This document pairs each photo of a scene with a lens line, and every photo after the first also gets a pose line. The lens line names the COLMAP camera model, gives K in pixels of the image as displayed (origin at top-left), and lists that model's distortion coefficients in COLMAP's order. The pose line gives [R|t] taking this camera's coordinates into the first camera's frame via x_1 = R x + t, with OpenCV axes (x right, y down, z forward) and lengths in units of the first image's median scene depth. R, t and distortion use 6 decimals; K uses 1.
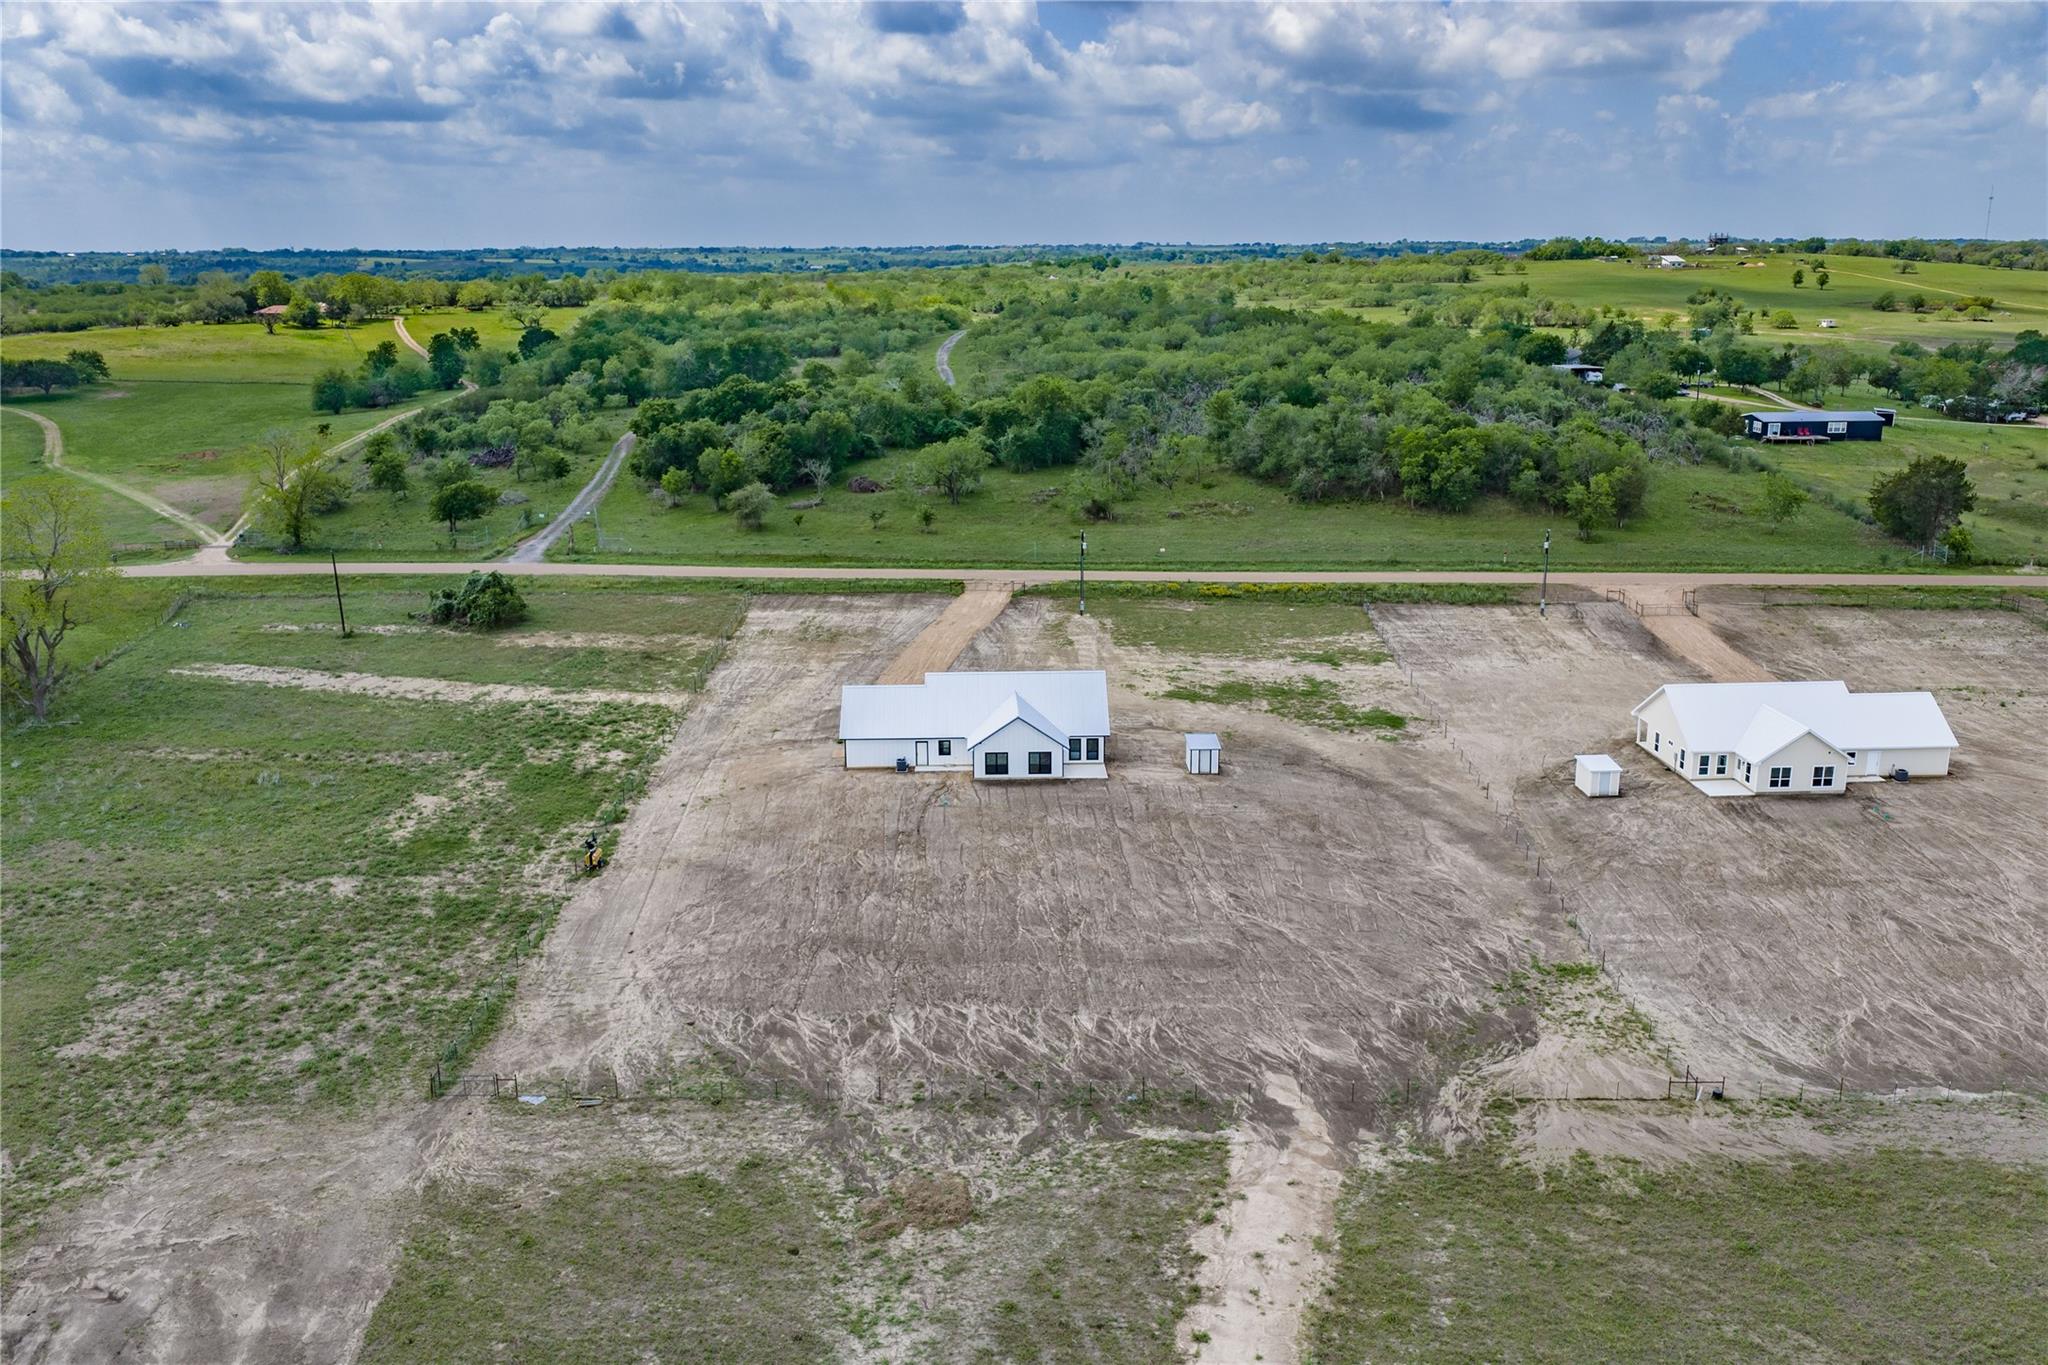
lens RADIAL K [[1693.4, 0, 1026.8], [0, 1693.4, 668.9], [0, 0, 1]] dist [0.017184, -0.032200]
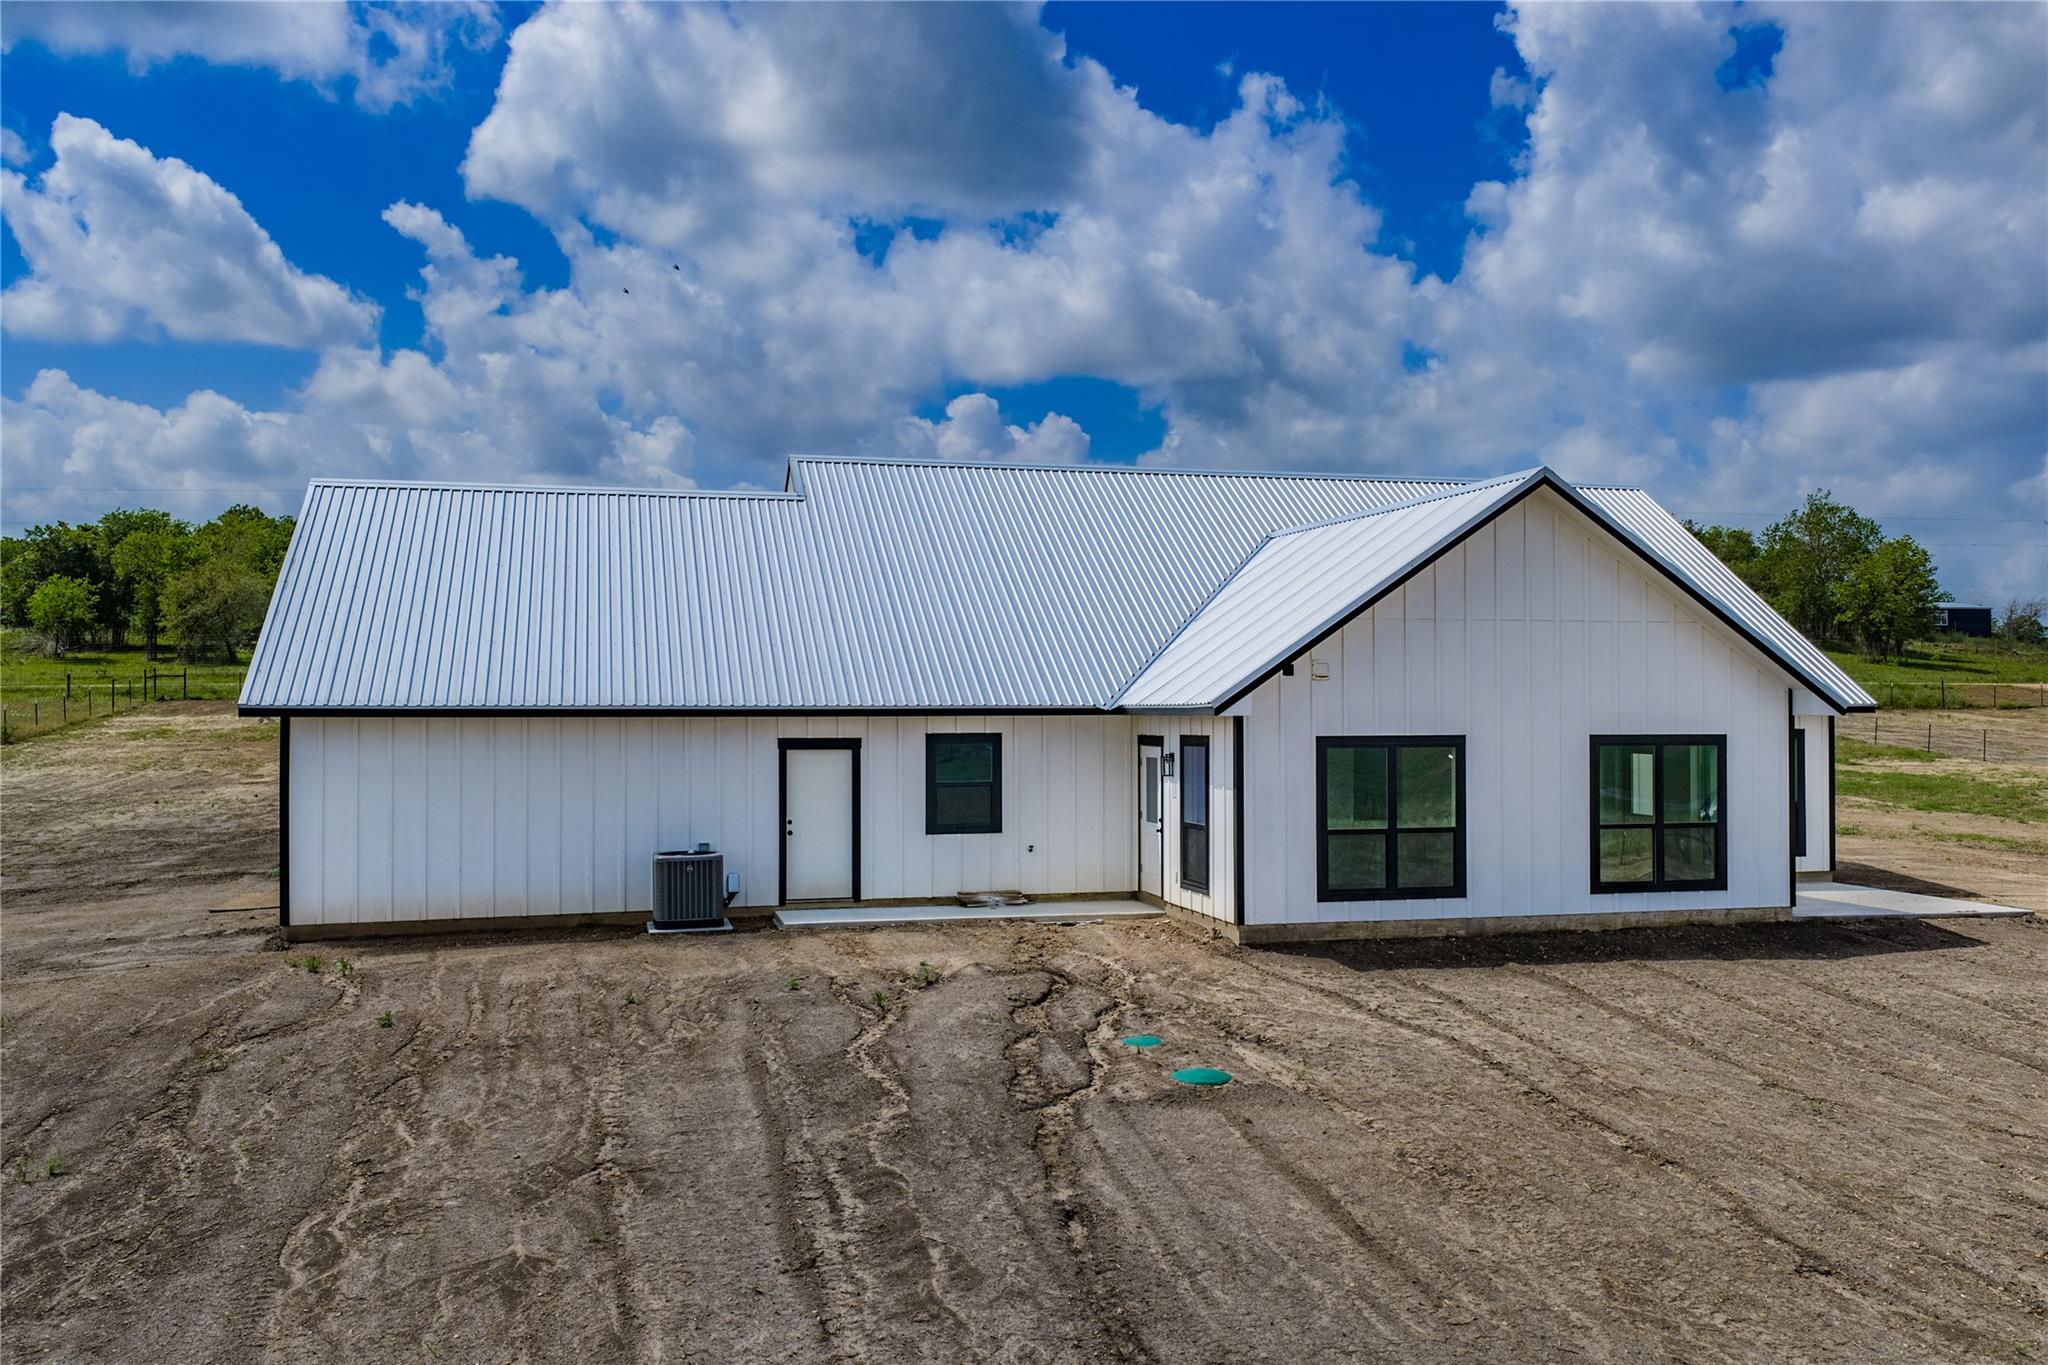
lens RADIAL K [[1693.4, 0, 1028.7], [0, 1693.4, 684.8], [0, 0, 1]] dist [0.017184, -0.032200]
pose [[0.974698, 0.002750, 0.223507, -0.067768], [0.053045, 0.968514, -0.243243, 0.066708], [-0.217138, 0.248945, 0.943863, 0.739937]]
